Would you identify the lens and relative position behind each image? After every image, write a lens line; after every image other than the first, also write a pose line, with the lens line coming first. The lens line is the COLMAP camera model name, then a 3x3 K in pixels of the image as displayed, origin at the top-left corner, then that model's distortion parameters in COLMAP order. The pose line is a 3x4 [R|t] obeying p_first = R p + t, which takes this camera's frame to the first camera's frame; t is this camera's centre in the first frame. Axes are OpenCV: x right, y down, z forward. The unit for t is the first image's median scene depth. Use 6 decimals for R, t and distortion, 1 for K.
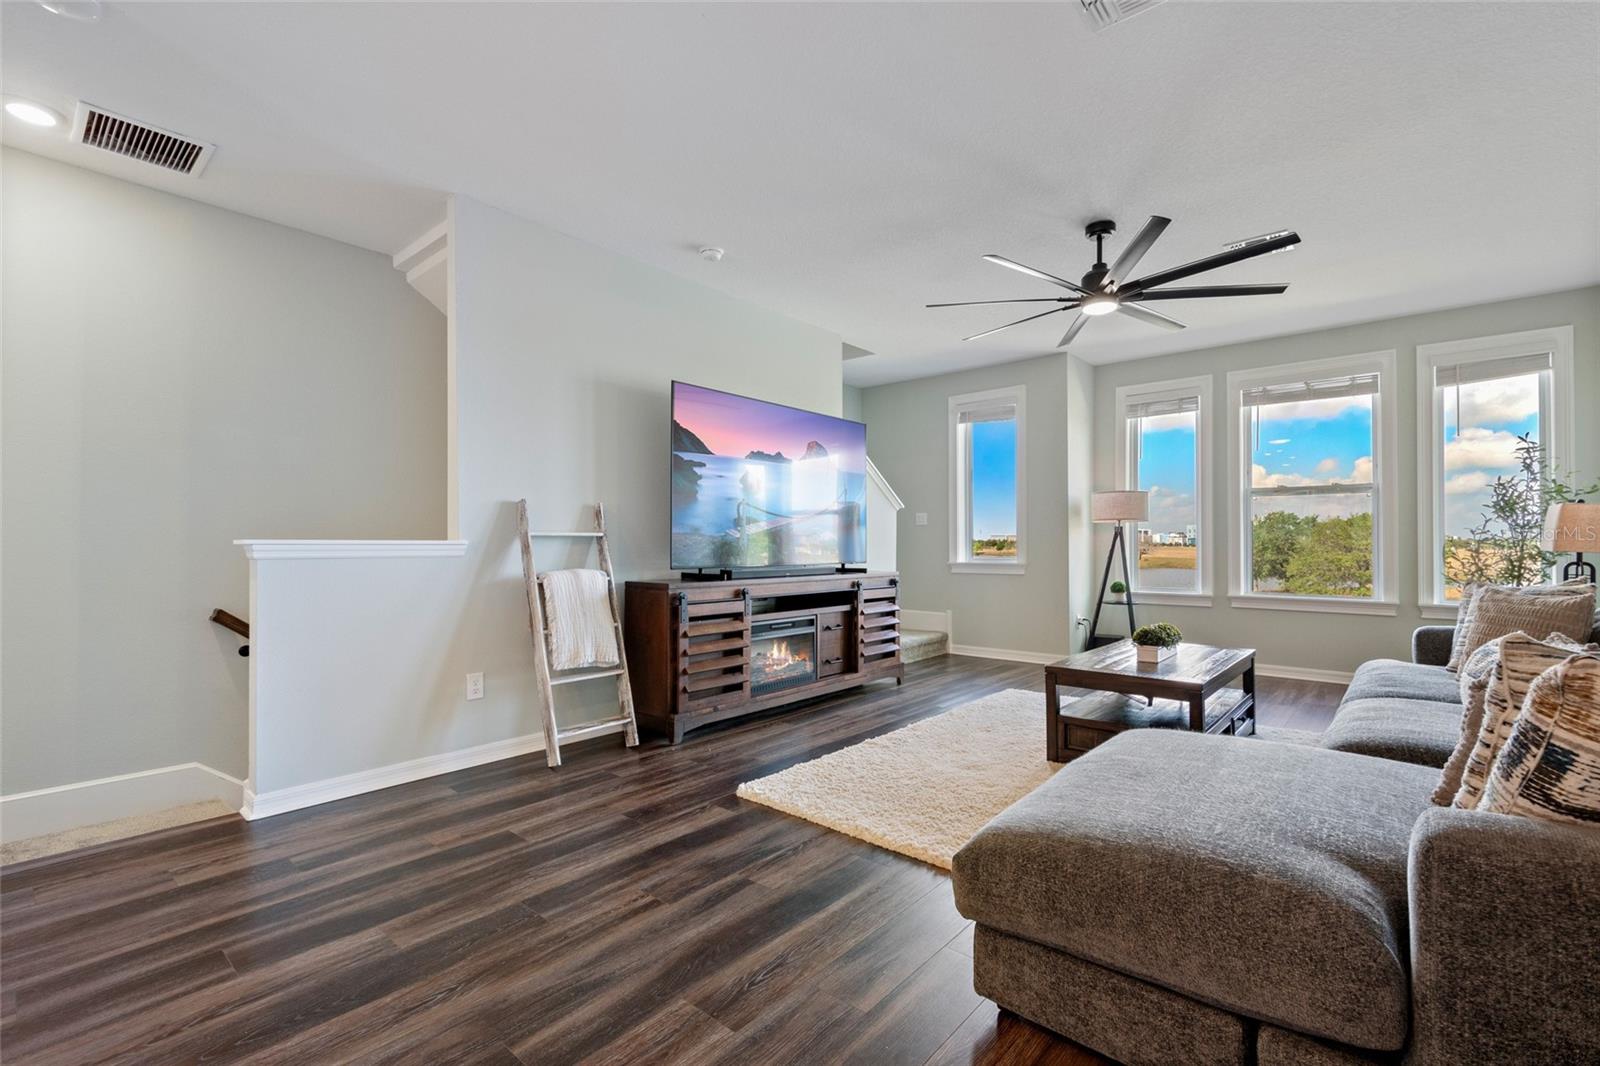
lens RADIAL K [[710.7, 0, 804.0], [0, 710.7, 533.0], [0, 0, 1]] dist [0.006000, -0.001037]
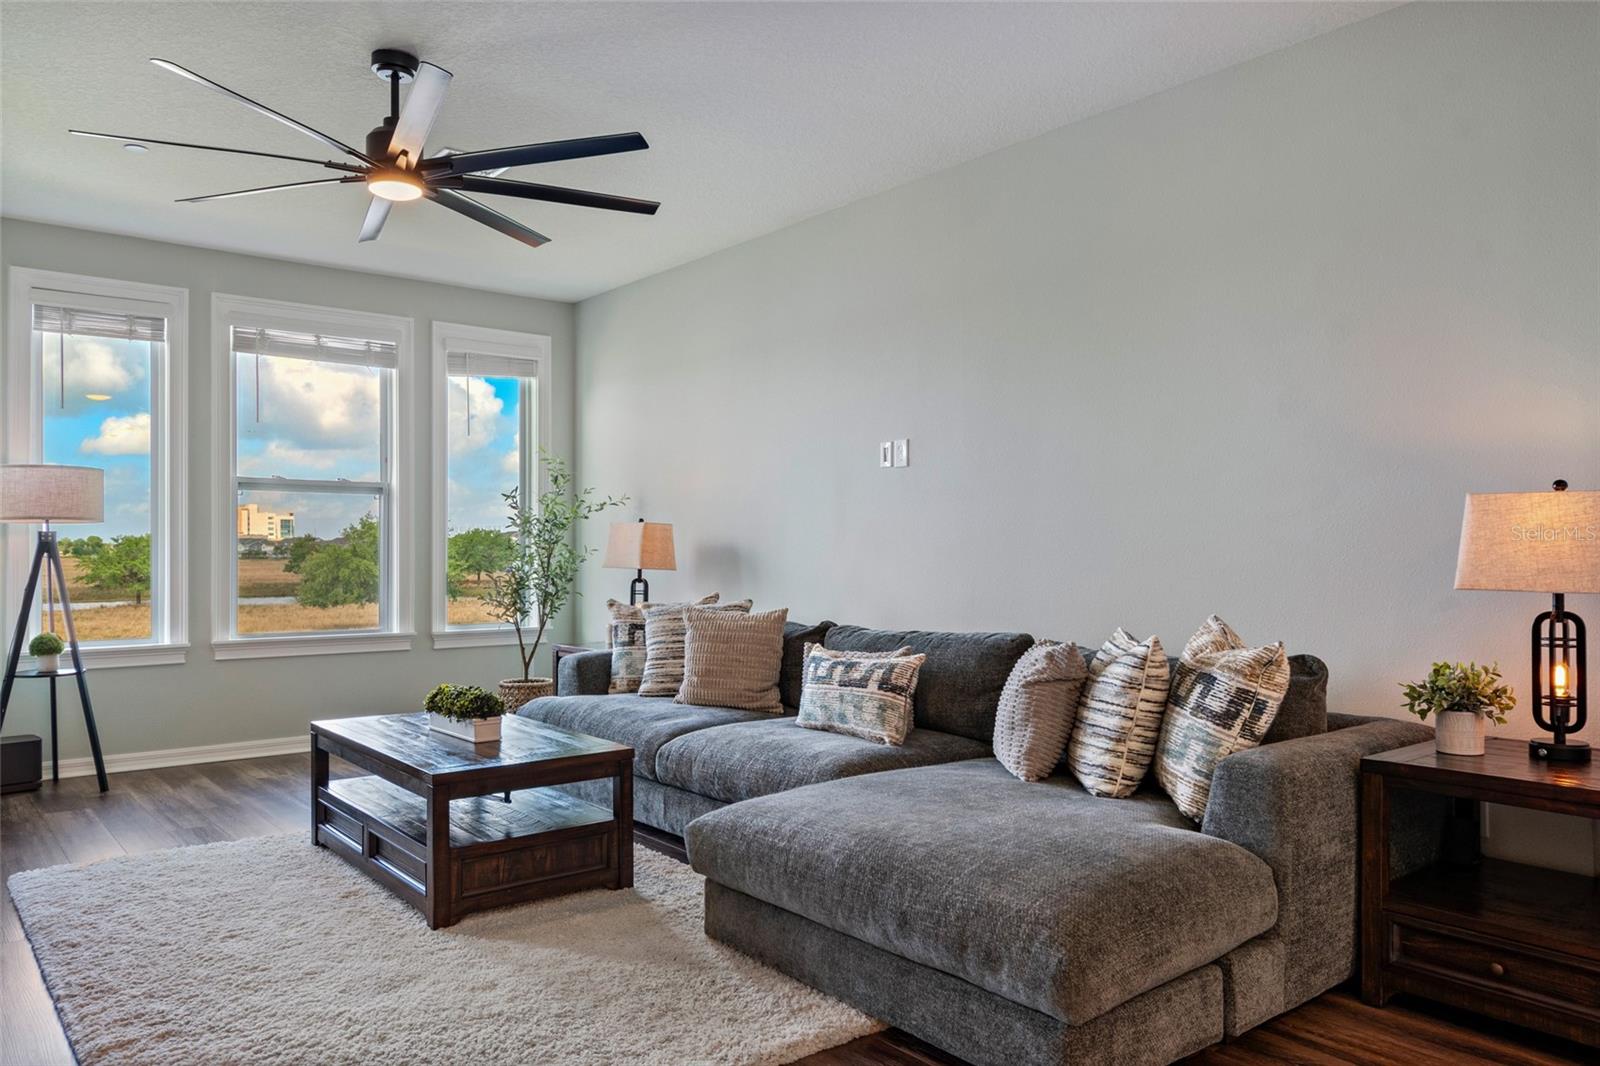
lens RADIAL K [[1138.3, 0, 800.9], [0, 1138.3, 553.2], [0, 0, 1]] dist [0.011825, -0.024270]
pose [[0.178107, -0.004147, 0.984002, -0.478784], [-0.014543, 0.999871, 0.006847, -0.010628], [-0.983904, -0.015530, 0.178024, 0.448221]]
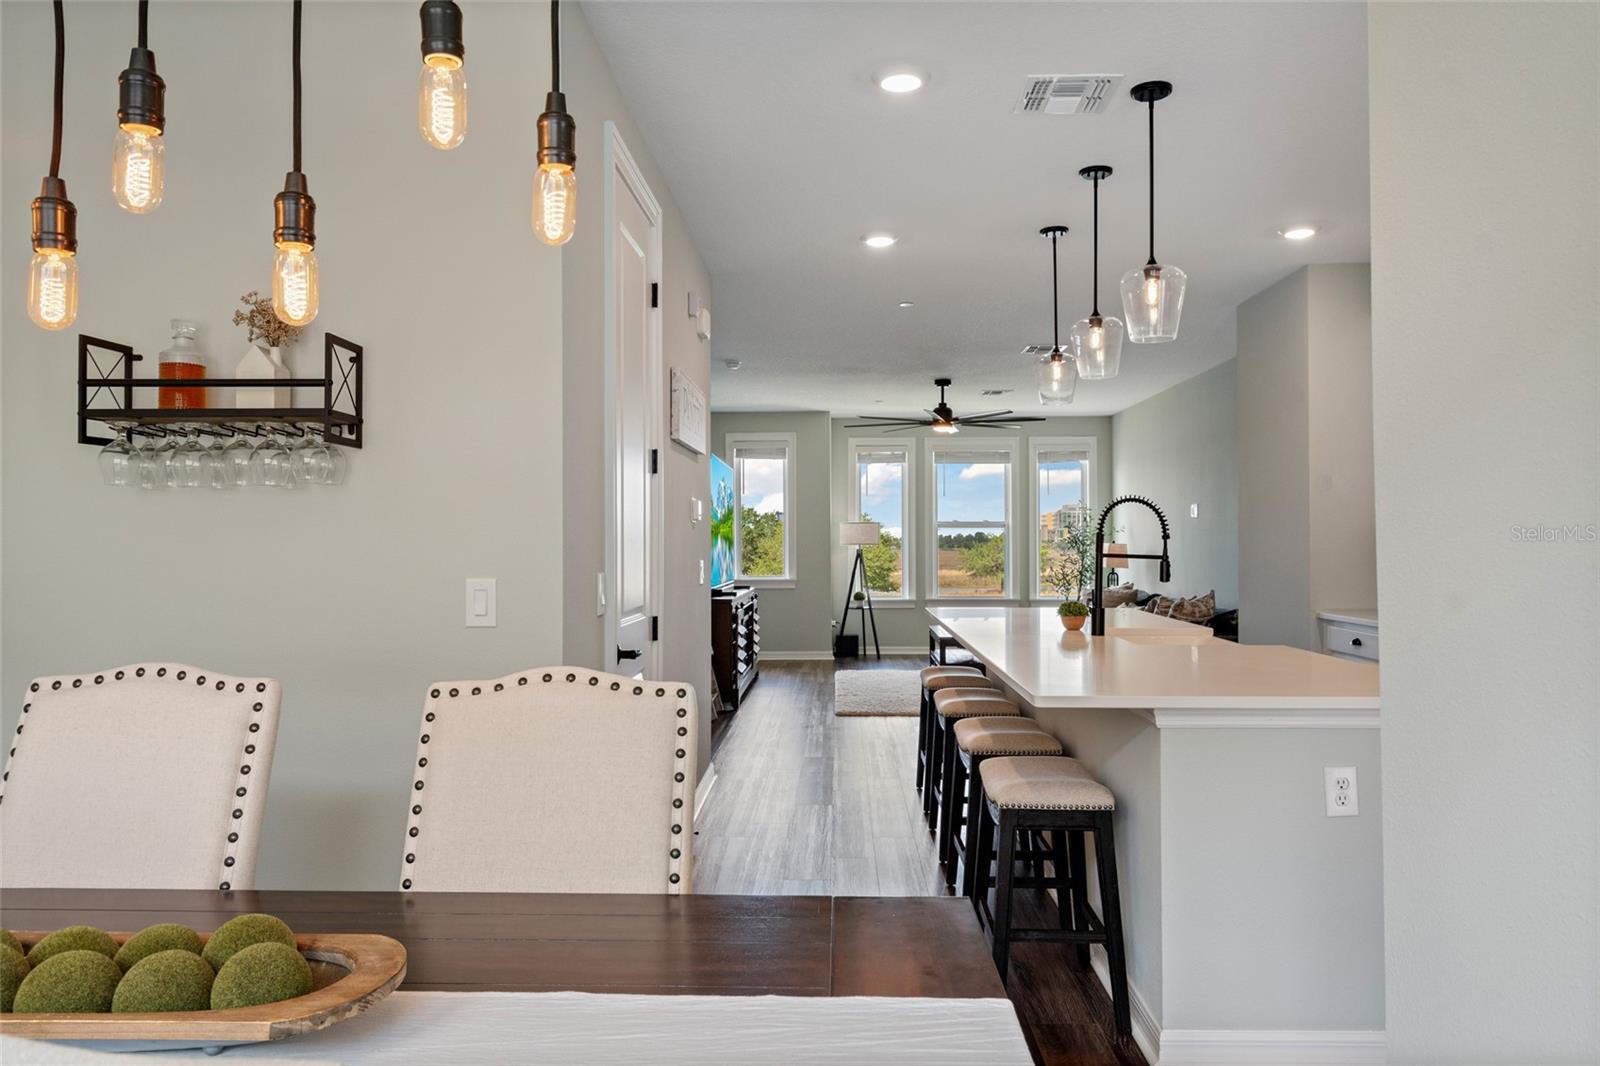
lens RADIAL K [[1138.3, 0, 801.7], [0, 1138.3, 519.6], [0, 0, 1]] dist [0.011825, -0.024270]
pose [[0.779518, 0.009922, 0.626301, -1.481445], [-0.005502, 0.999944, -0.008993, -0.068951], [-0.626355, 0.003565, 0.779530, -0.871054]]
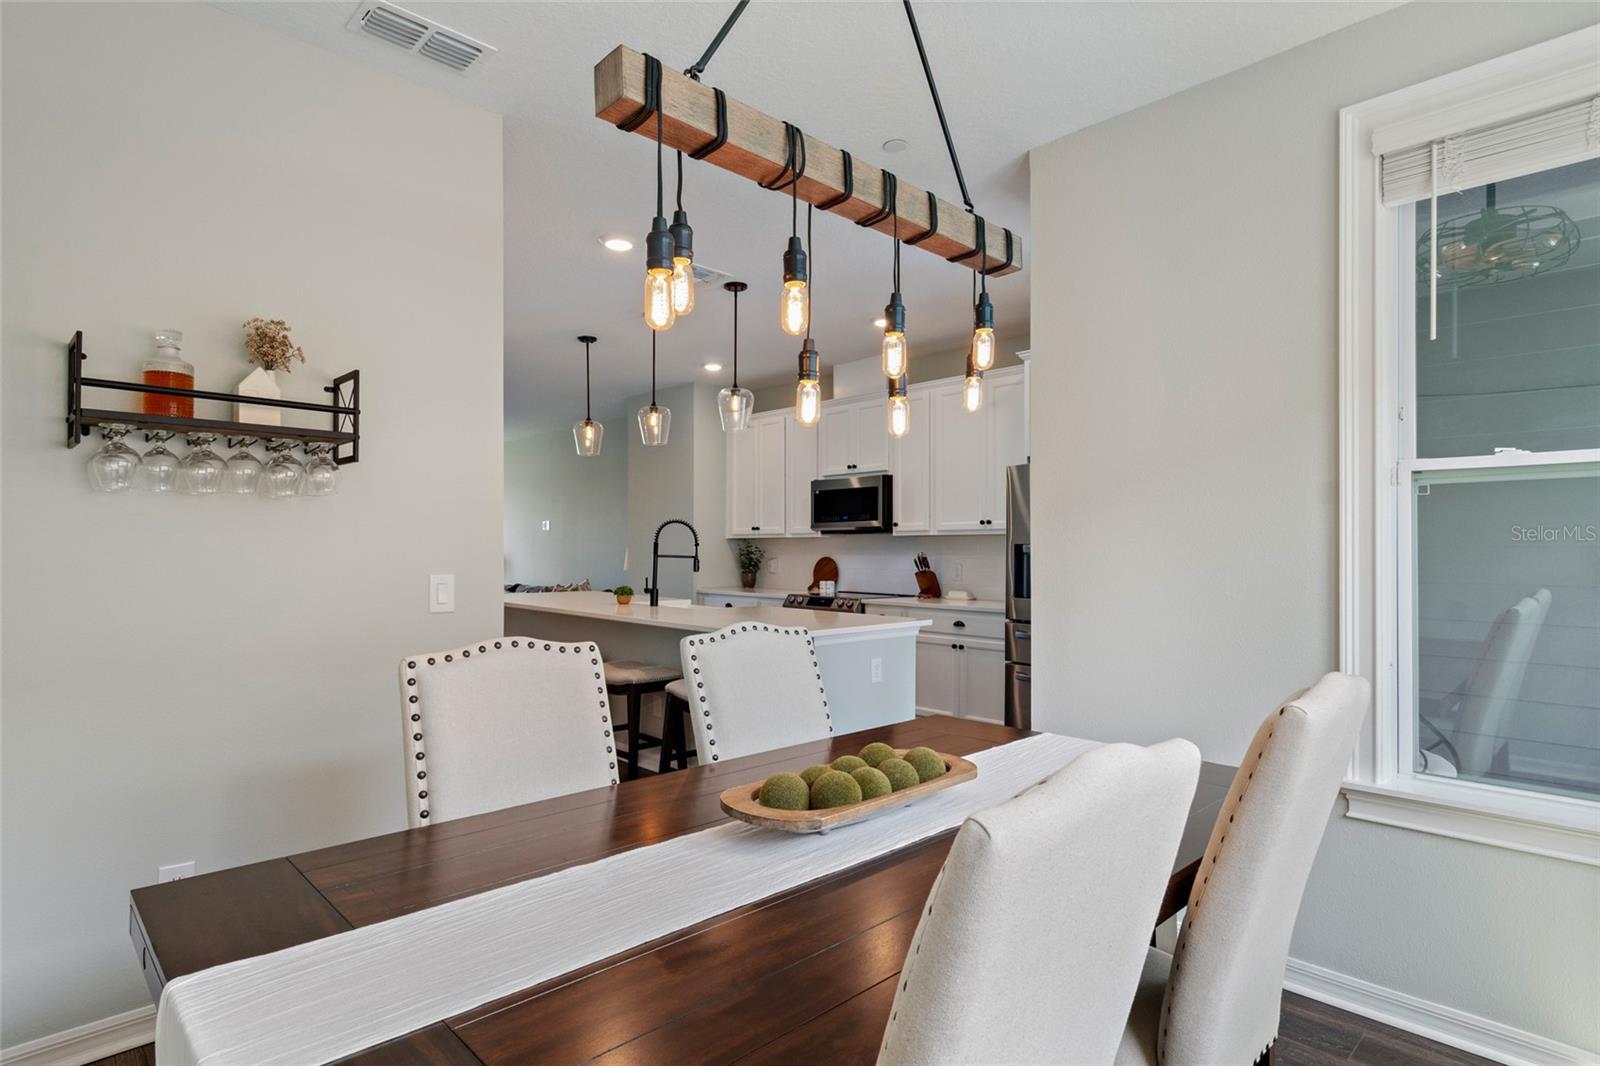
lens RADIAL K [[833.8, 0, 811.6], [0, 833.8, 541.9], [0, 0, 1]] dist [0.001759, 0.000145]
pose [[0.087914, 0.005597, 0.996112, -1.843030], [-0.015148, 0.999876, -0.004281, -0.065122], [-0.996013, -0.014713, 0.087988, -0.532702]]
